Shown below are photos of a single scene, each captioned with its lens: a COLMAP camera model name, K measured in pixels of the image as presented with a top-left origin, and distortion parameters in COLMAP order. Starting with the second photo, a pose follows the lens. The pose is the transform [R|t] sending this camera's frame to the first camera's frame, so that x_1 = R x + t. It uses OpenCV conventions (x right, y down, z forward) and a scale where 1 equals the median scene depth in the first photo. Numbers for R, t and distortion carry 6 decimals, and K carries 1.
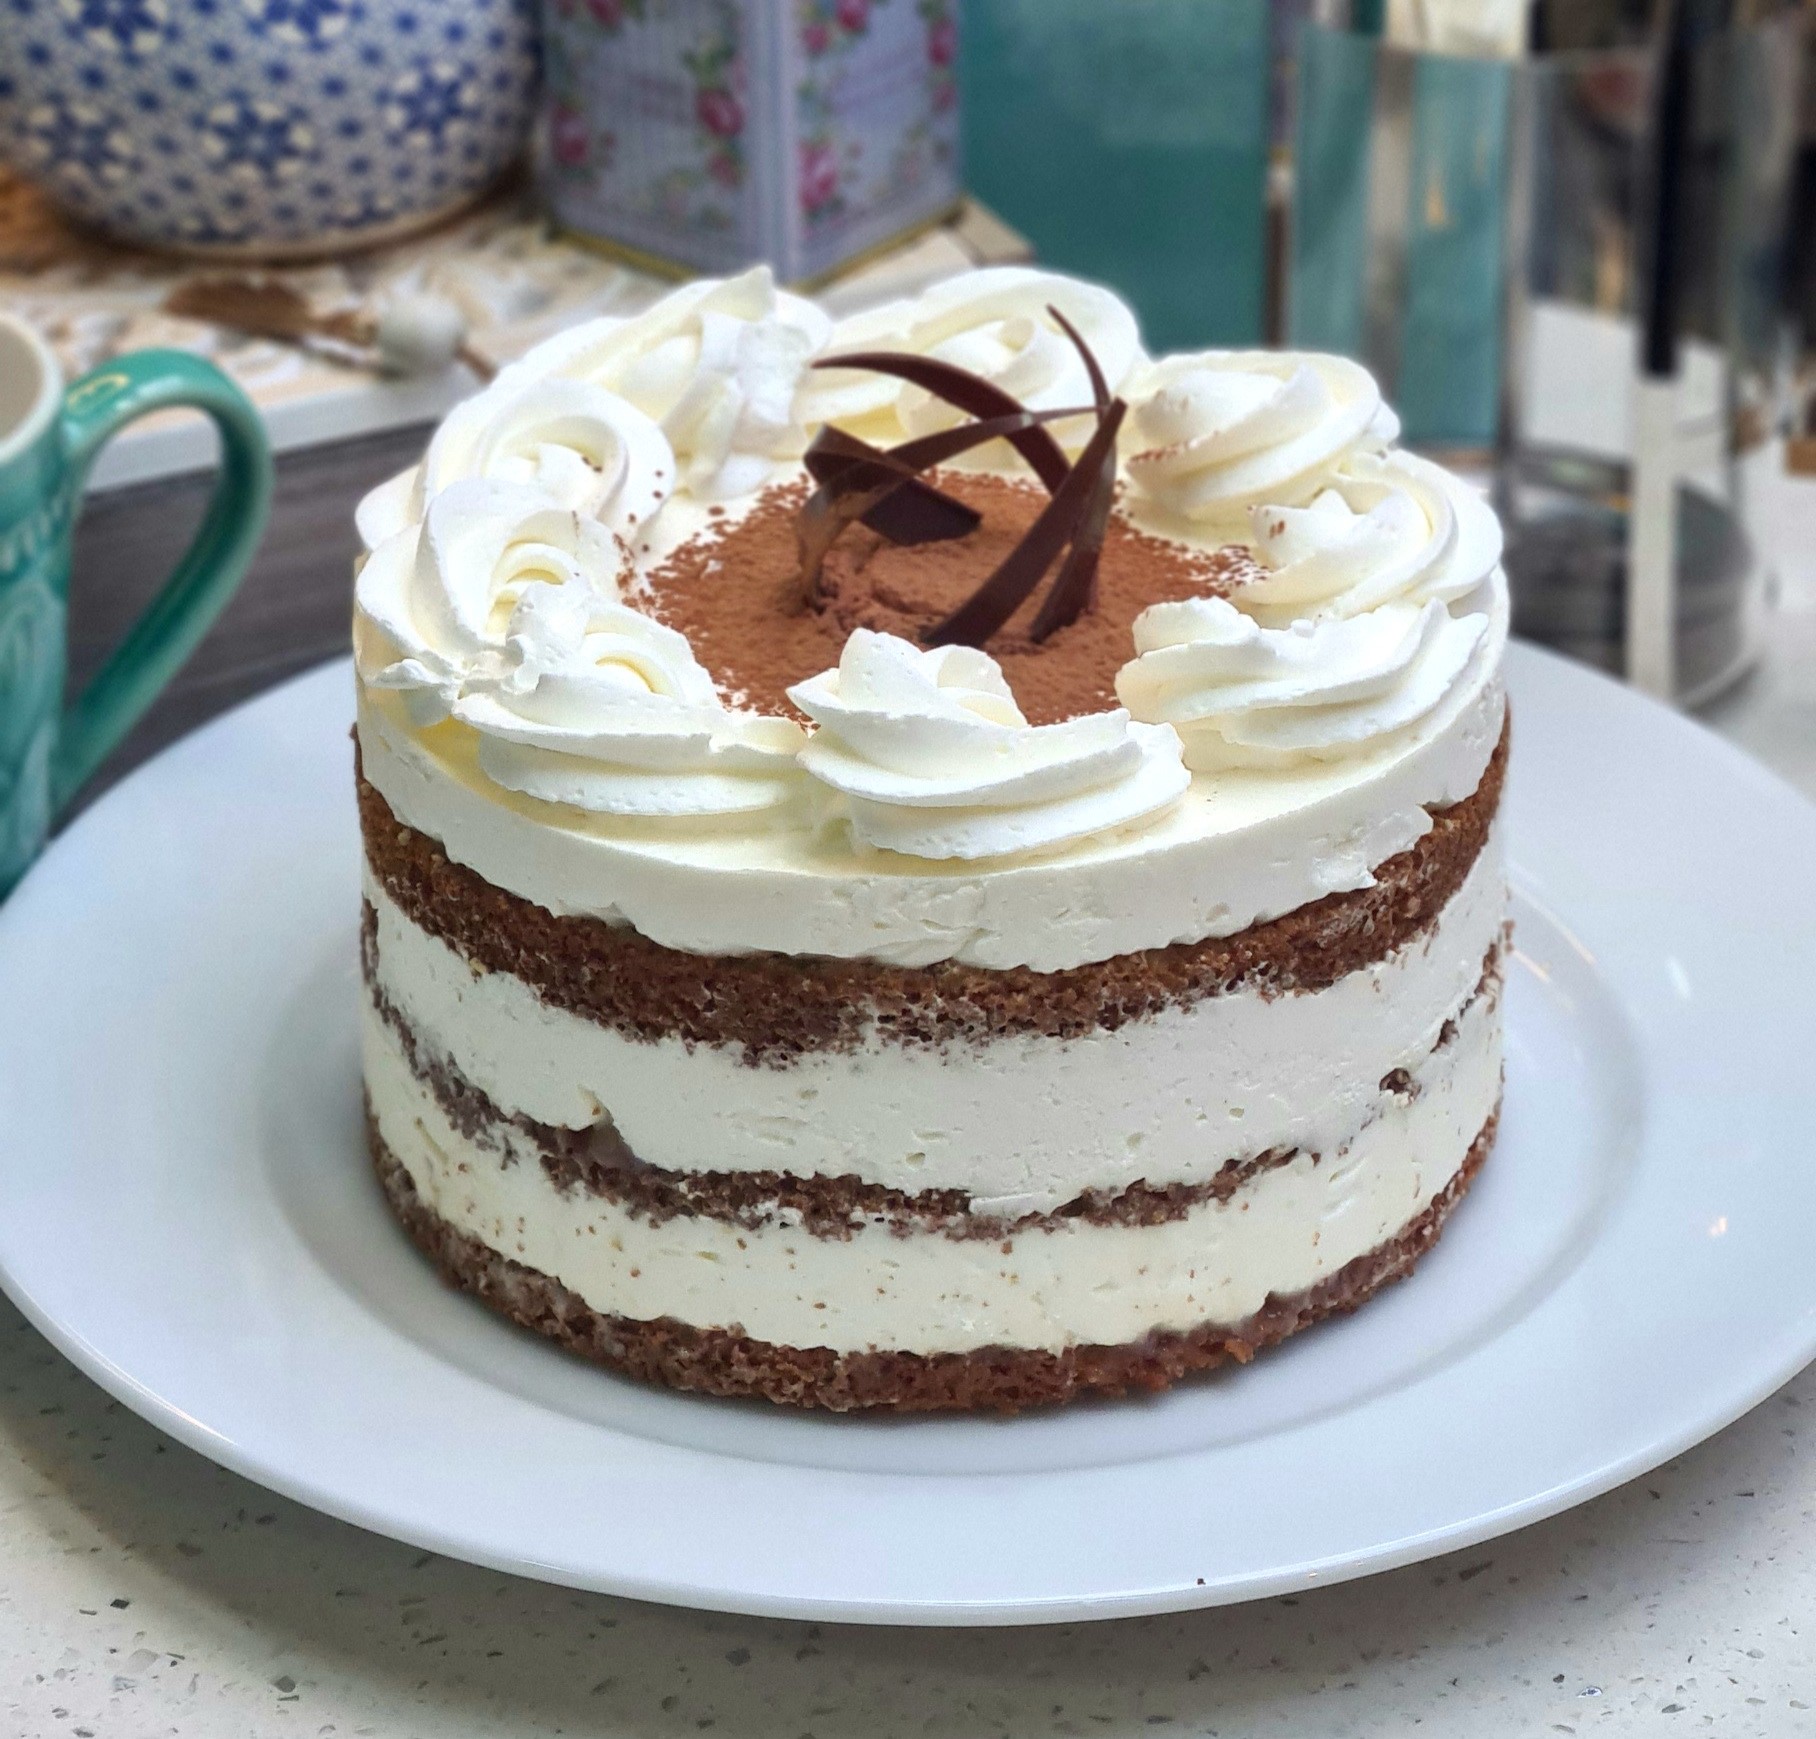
lens RADIAL K [[4230.9, 0, 910.5], [0, 4230.9, 871.4], [0, 0, 1]] dist [0.025576, 0.000000]
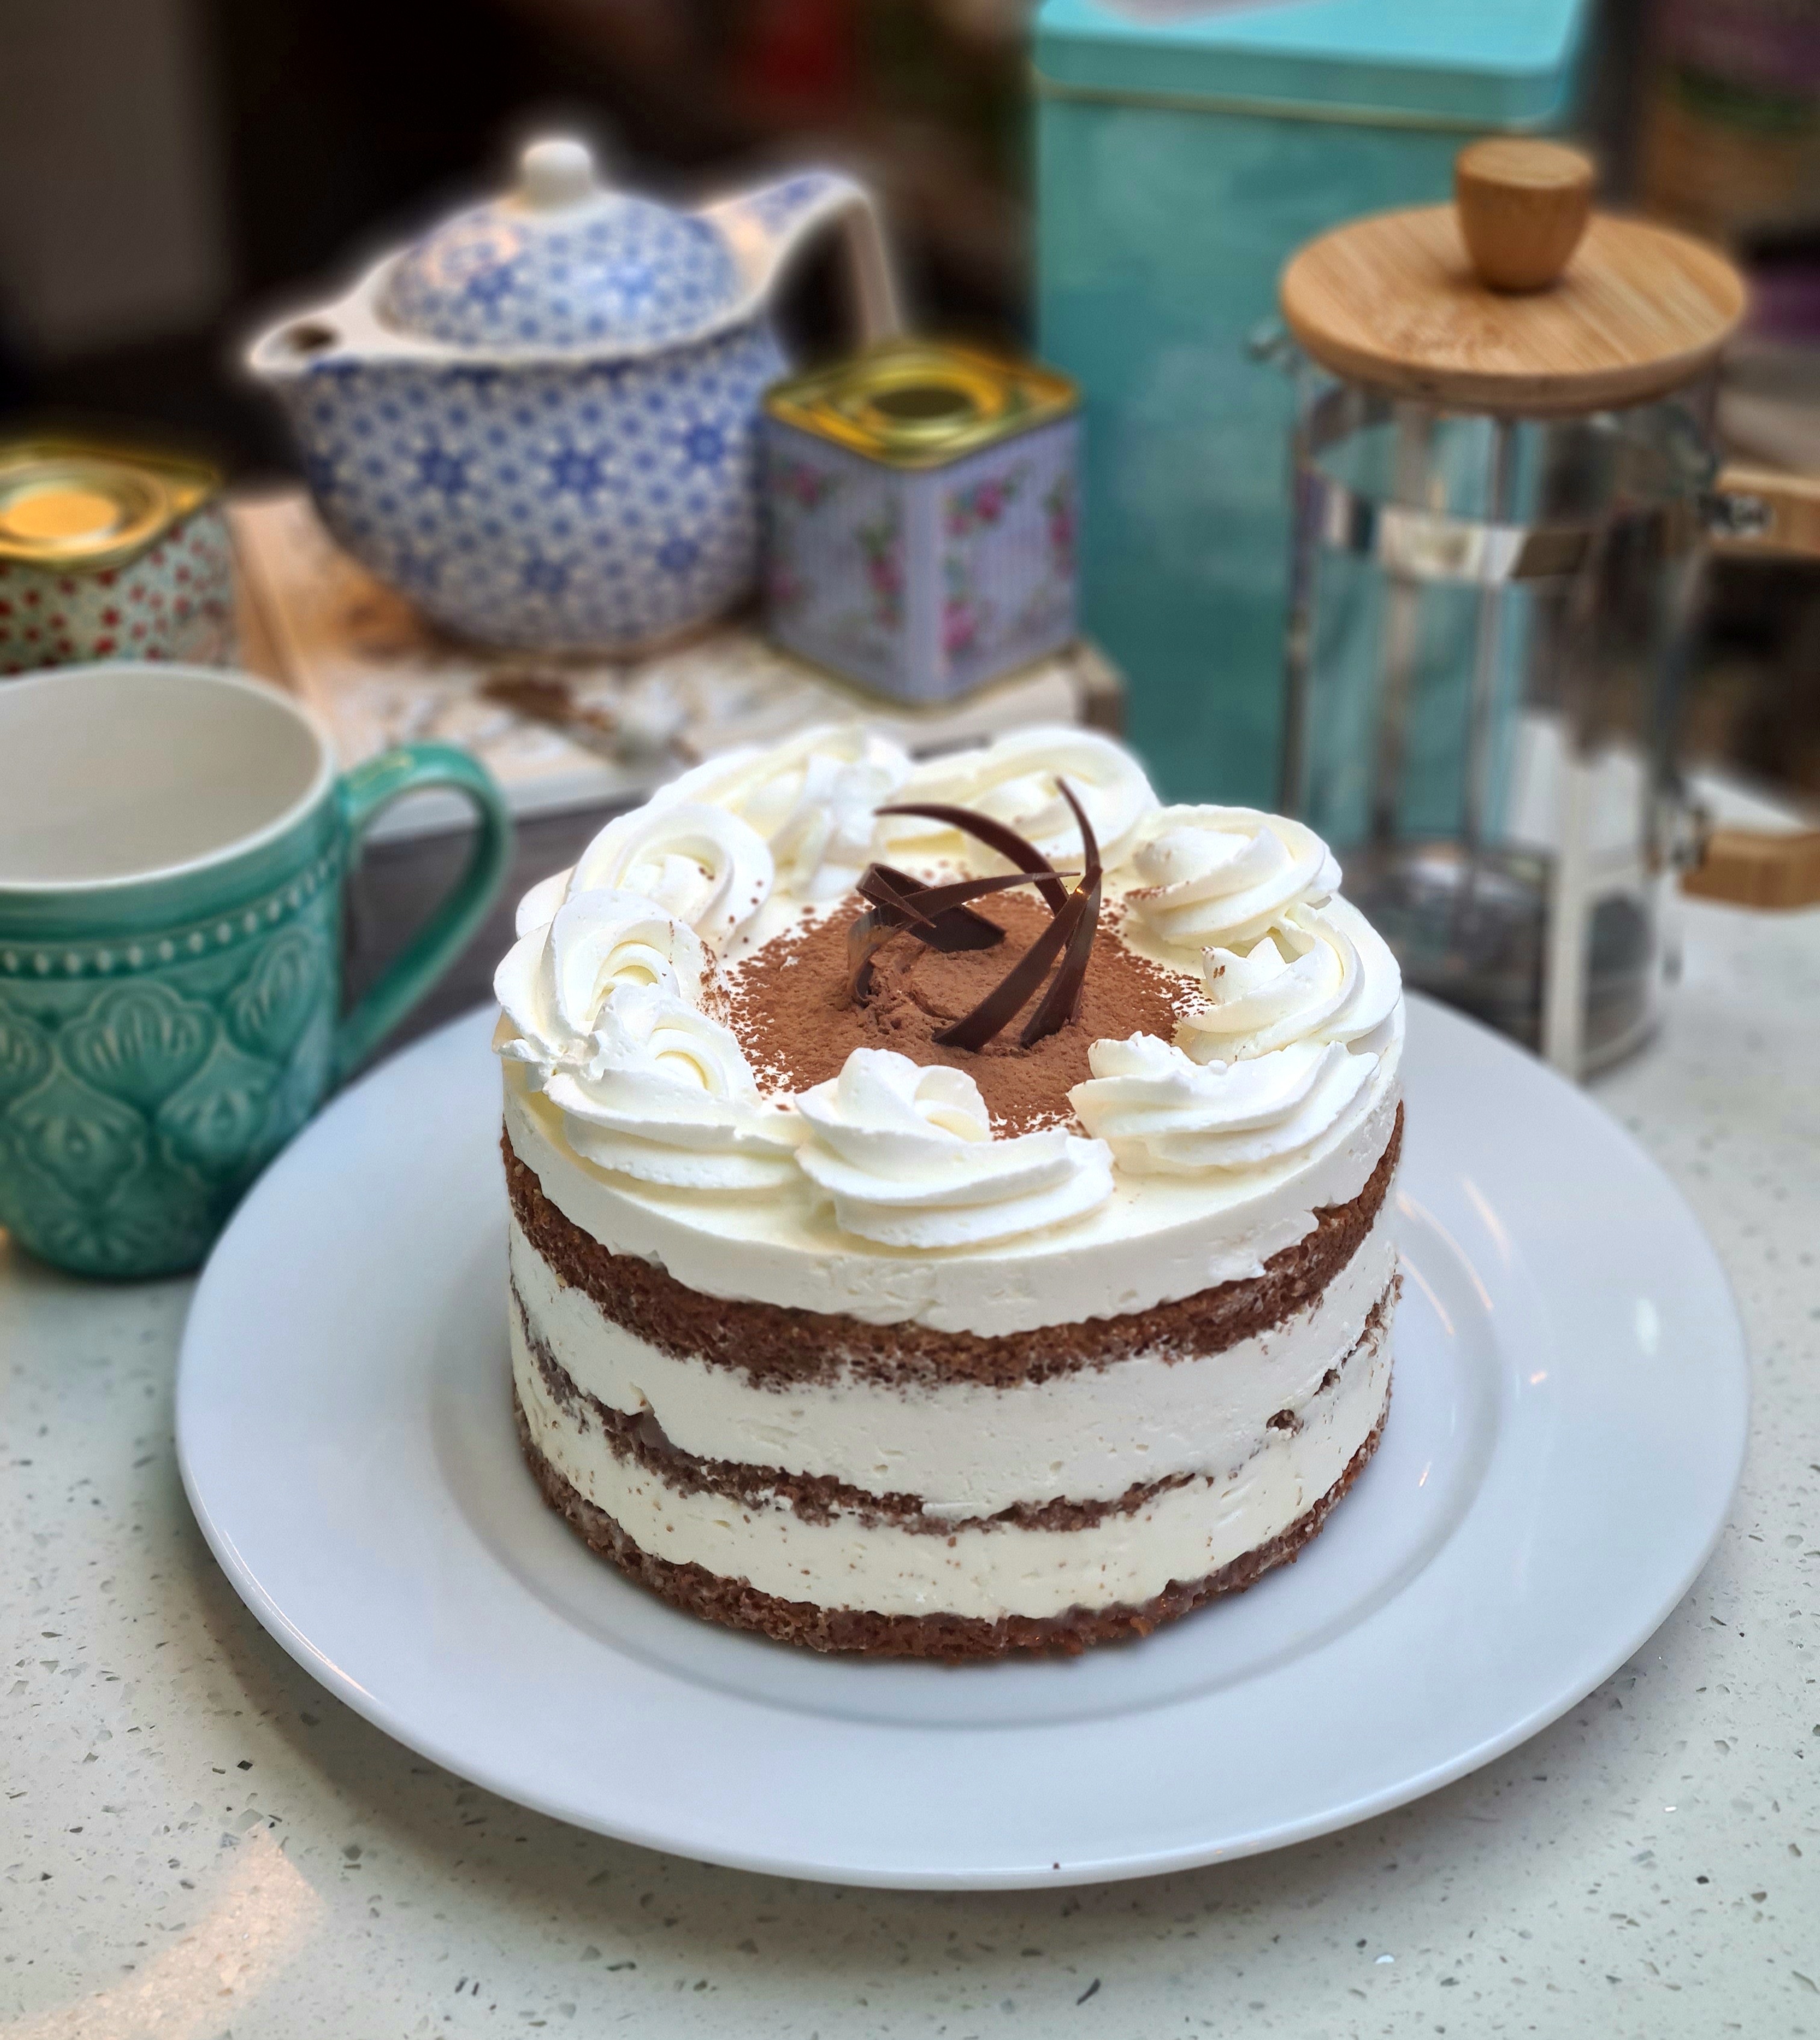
lens RADIAL K [[2962.9, 0, 908.5], [0, 2962.9, 1013.2], [0, 0, 1]] dist [0.032914, 0.000000]
pose [[0.995576, 0.064439, -0.068388, 0.057404], [-0.065053, 0.997859, -0.006782, -0.058162], [0.067805, 0.011201, 0.997636, 0.113953]]
